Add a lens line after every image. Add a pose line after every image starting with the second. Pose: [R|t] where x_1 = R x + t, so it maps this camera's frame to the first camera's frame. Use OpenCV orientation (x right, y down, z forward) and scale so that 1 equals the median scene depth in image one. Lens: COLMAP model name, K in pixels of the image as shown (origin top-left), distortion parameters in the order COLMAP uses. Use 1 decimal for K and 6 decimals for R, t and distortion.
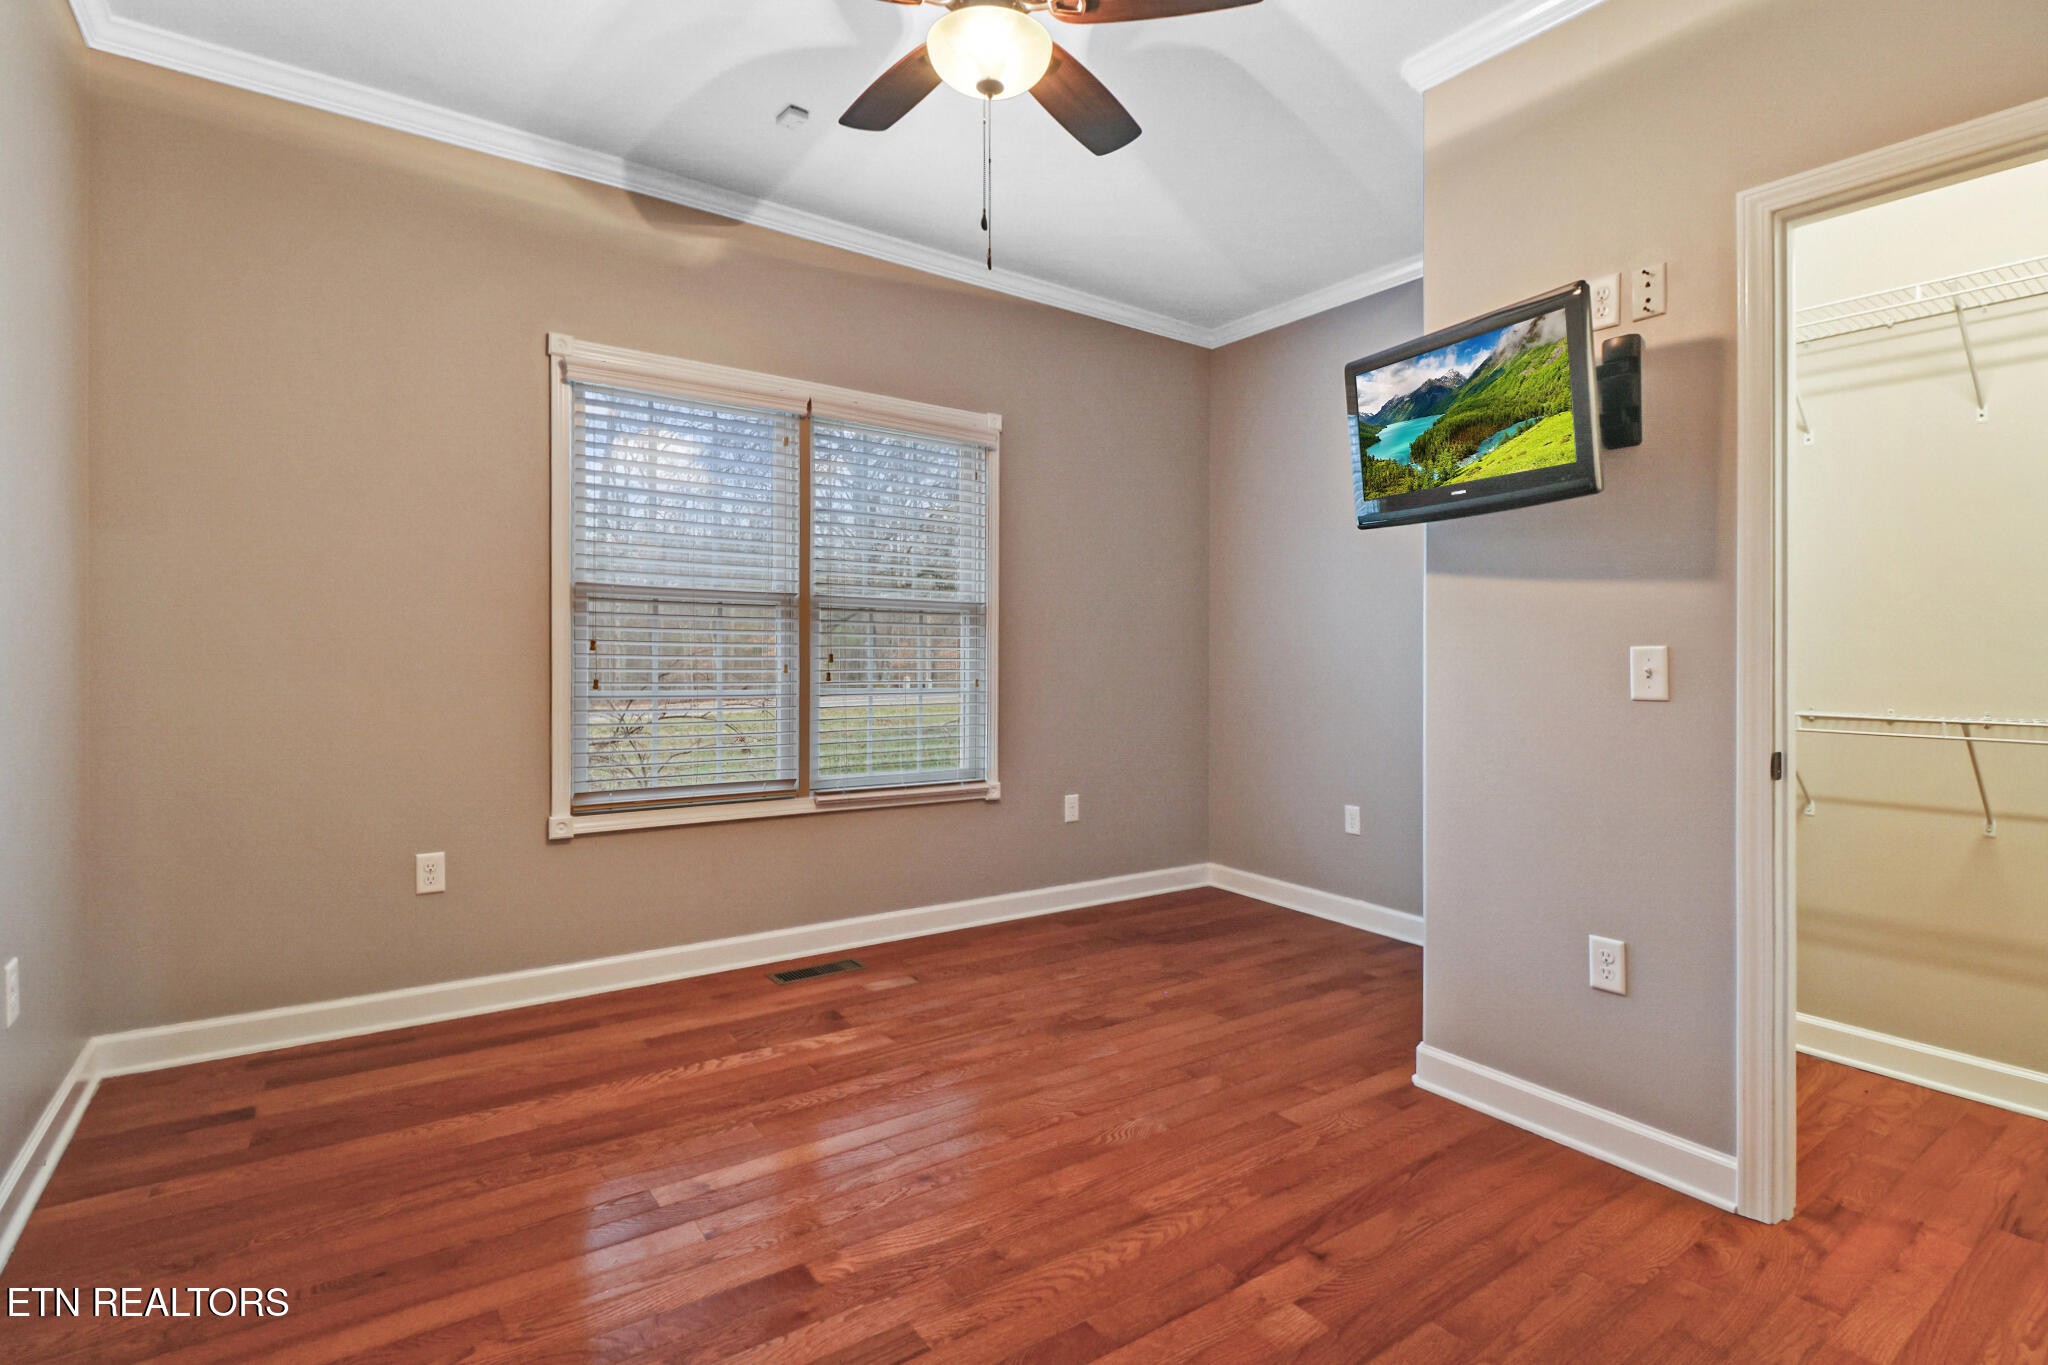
lens RADIAL K [[954.7, 0, 1028.7], [0, 954.7, 652.6], [0, 0, 1]] dist [0.011724, -0.016314]
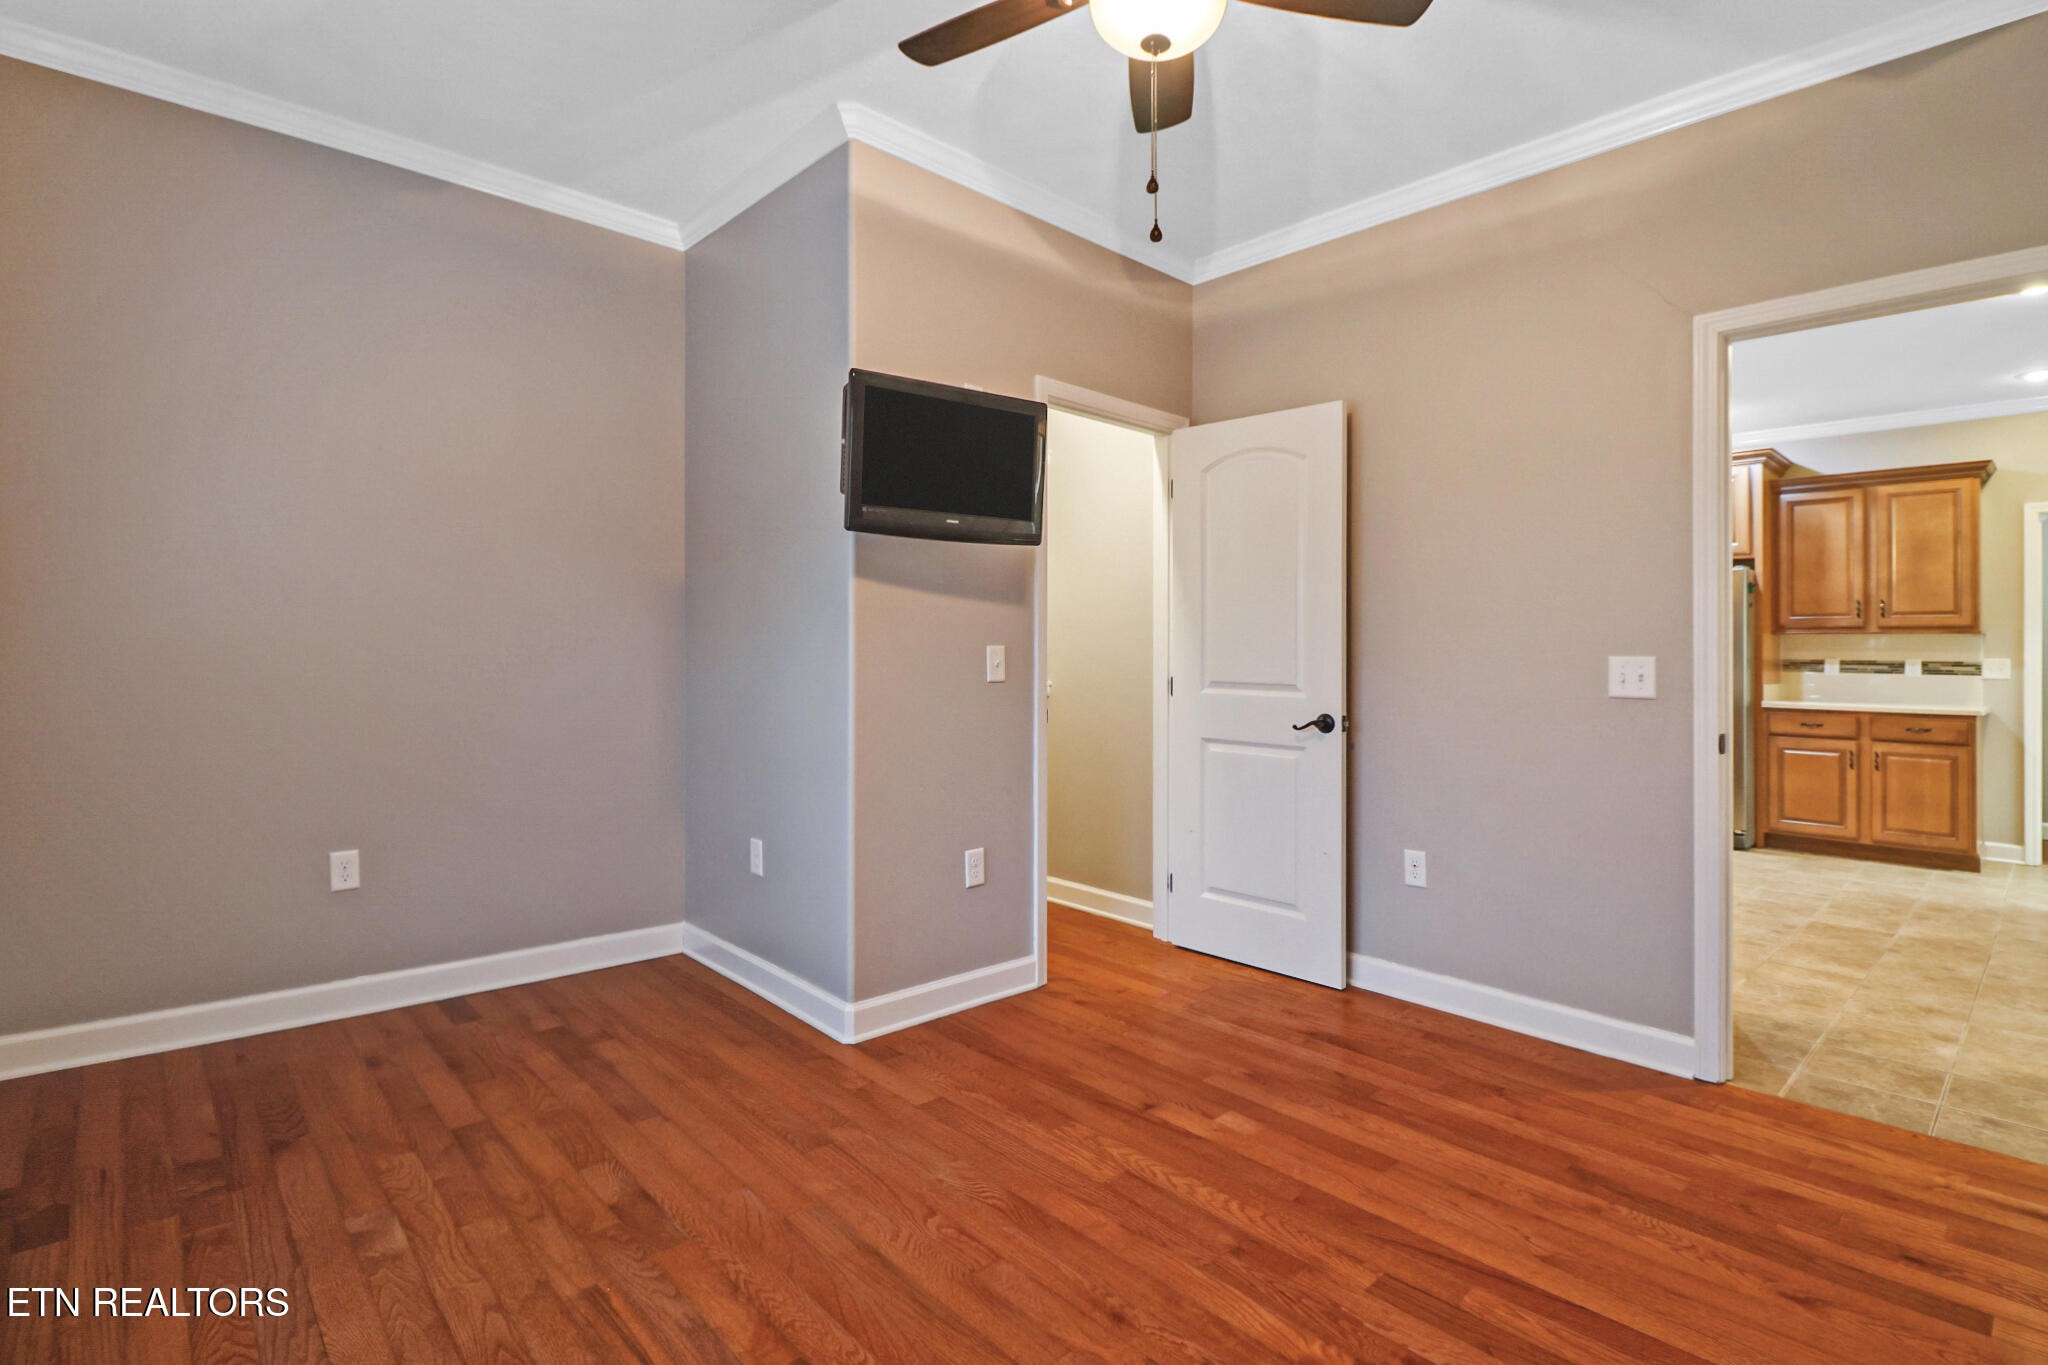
lens RADIAL K [[954.7, 0, 1028.7], [0, 954.7, 652.6], [0, 0, 1]] dist [0.011724, -0.016314]
pose [[-0.100030, -0.010697, 0.994927, -0.759117], [-0.014658, 0.999850, 0.009276, -0.010228], [-0.994876, -0.013656, -0.100172, 0.990945]]
